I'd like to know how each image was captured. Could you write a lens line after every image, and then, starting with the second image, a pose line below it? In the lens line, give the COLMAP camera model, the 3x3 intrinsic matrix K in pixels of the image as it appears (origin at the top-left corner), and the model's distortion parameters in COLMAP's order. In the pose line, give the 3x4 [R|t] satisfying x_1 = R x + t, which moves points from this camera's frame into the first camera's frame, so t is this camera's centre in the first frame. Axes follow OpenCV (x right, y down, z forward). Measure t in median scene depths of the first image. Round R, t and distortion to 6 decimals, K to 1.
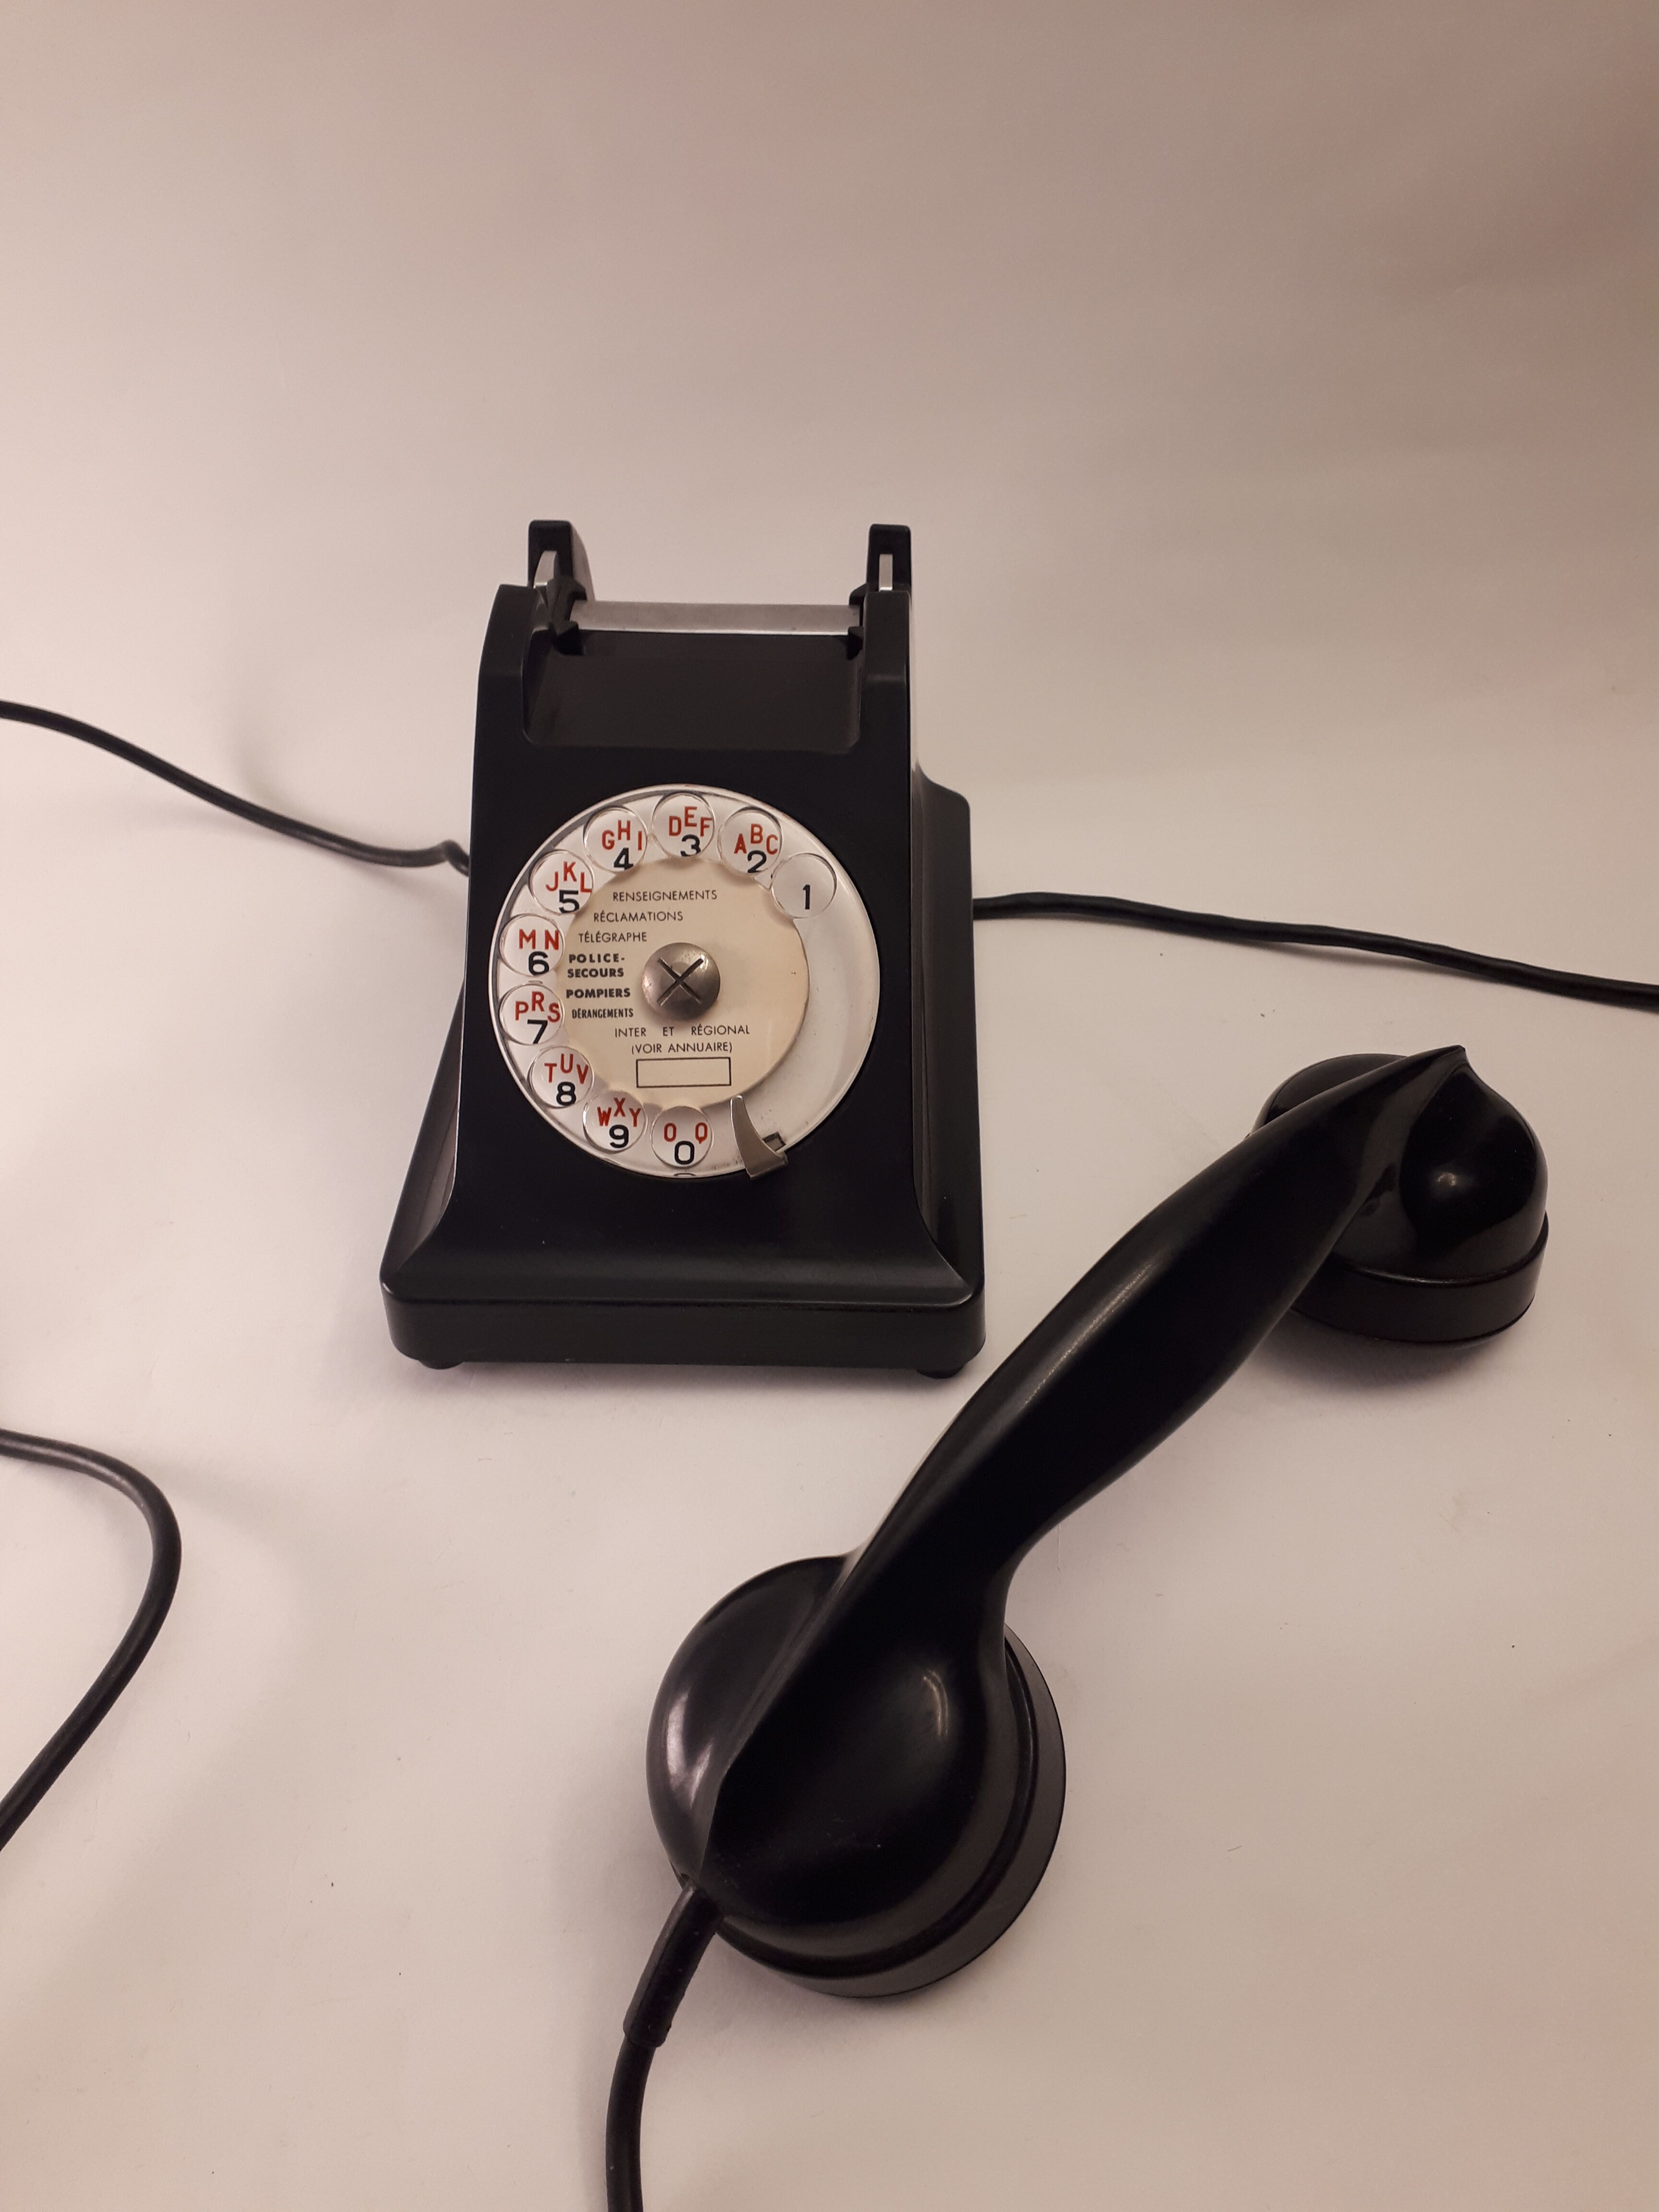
lens RADIAL K [[1868.7, 0, 828.8], [0, 1868.7, 1104.2], [0, 0, 1]] dist [0.005176, 0.000326]
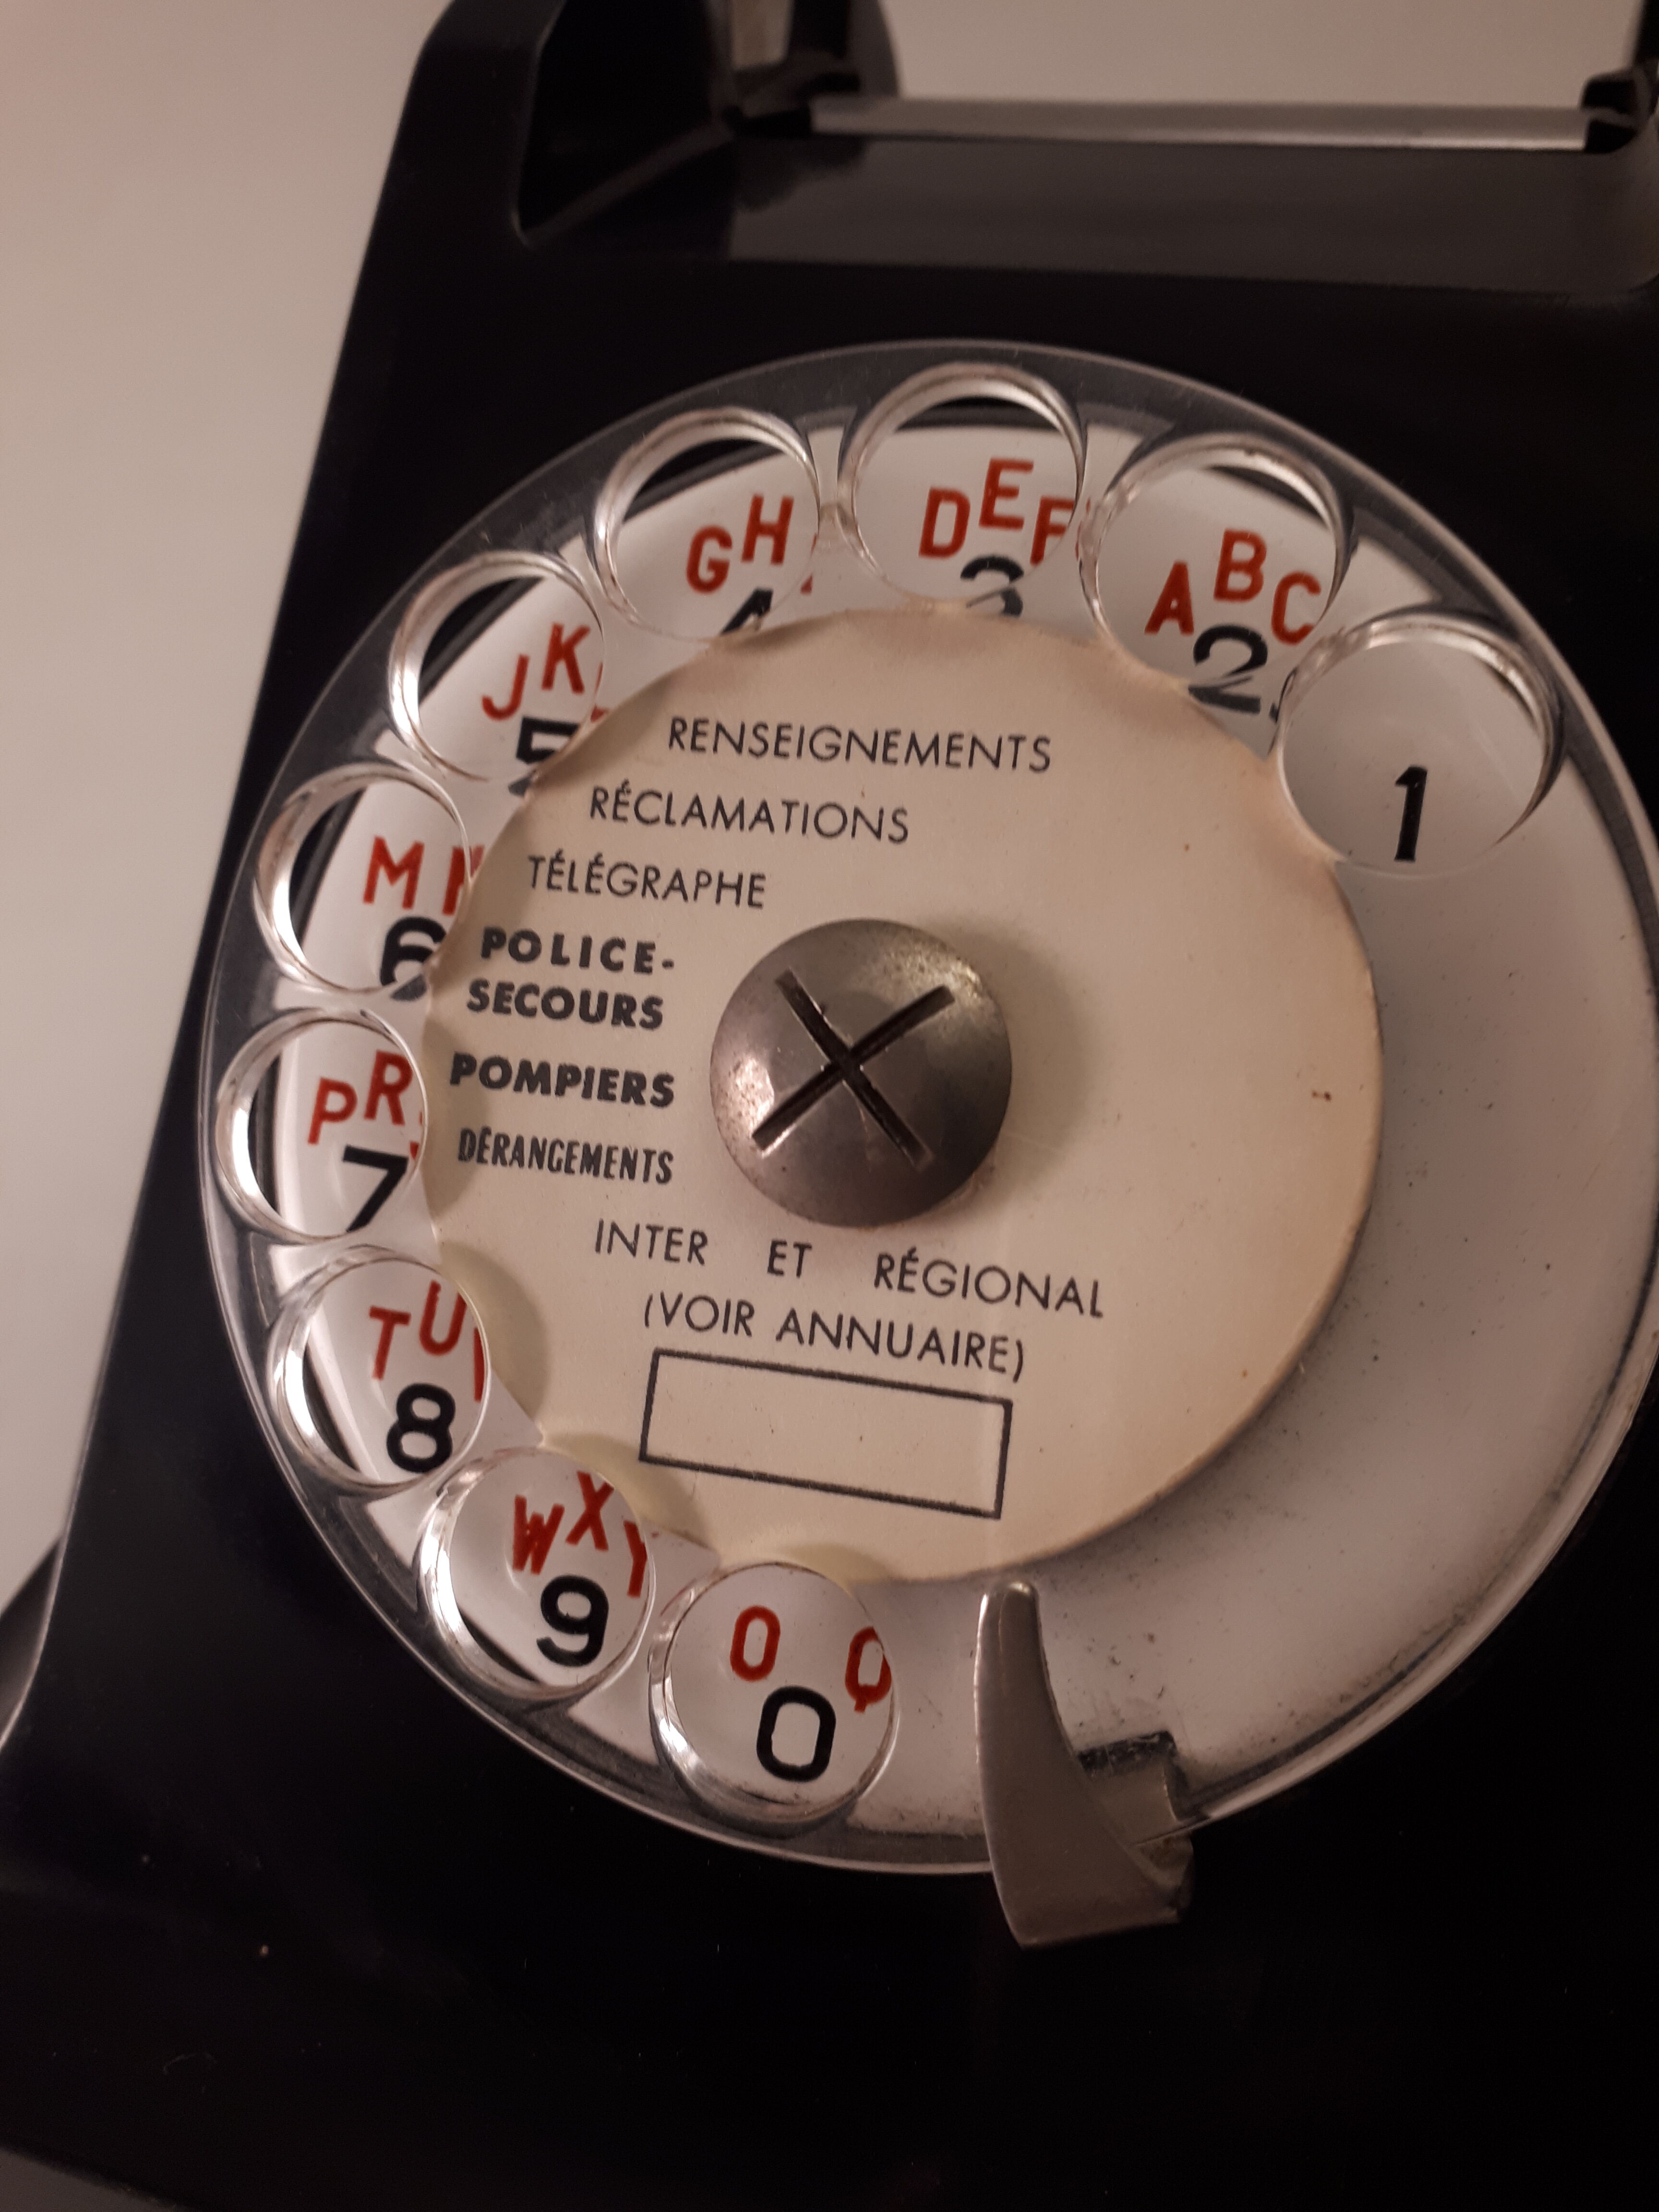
lens RADIAL K [[1868.7, 0, 832.8], [0, 1868.7, 1098.9], [0, 0, 1]] dist [0.005176, 0.000326]
pose [[0.958500, 0.121089, -0.258101, -0.016513], [-0.146296, 0.985941, -0.080737, -0.040274], [0.244696, 0.115146, 0.962739, 0.743226]]
